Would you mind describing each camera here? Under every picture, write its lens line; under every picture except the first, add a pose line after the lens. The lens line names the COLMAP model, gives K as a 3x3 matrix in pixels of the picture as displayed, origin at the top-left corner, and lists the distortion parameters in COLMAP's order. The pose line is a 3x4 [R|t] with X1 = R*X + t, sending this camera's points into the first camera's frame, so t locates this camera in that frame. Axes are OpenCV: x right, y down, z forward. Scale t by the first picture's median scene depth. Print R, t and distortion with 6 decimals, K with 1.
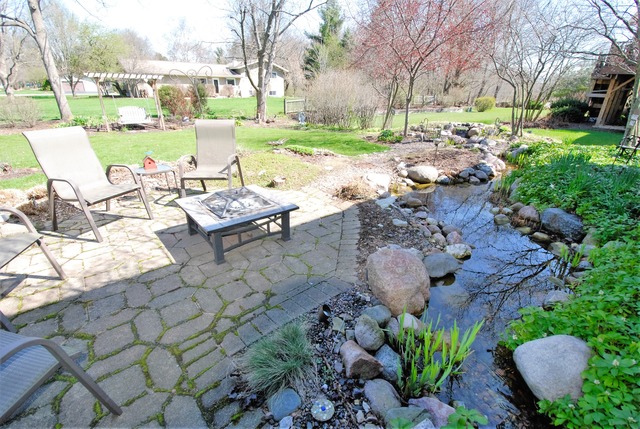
lens RADIAL K [[282.4, 0, 320.2], [0, 282.4, 225.1], [0, 0, 1]] dist [0.001695, -0.014154]
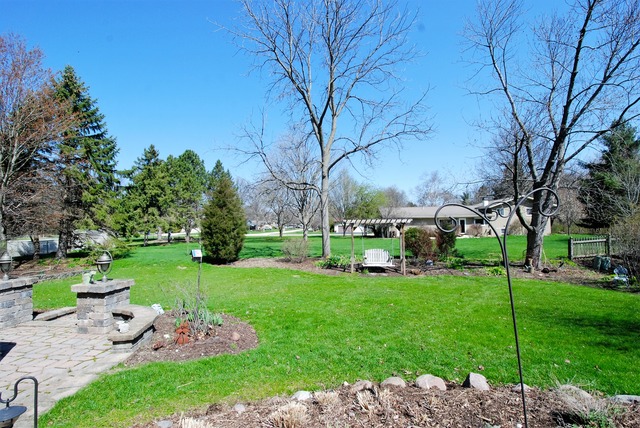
lens RADIAL K [[282.4, 0, 320.2], [0, 282.4, 224.6], [0, 0, 1]] dist [0.001695, -0.014154]
pose [[0.716480, -0.045116, -0.696147, -0.082697], [-0.270991, 0.901538, -0.337332, -0.075257], [0.642822, 0.430341, 0.633708, 0.141088]]
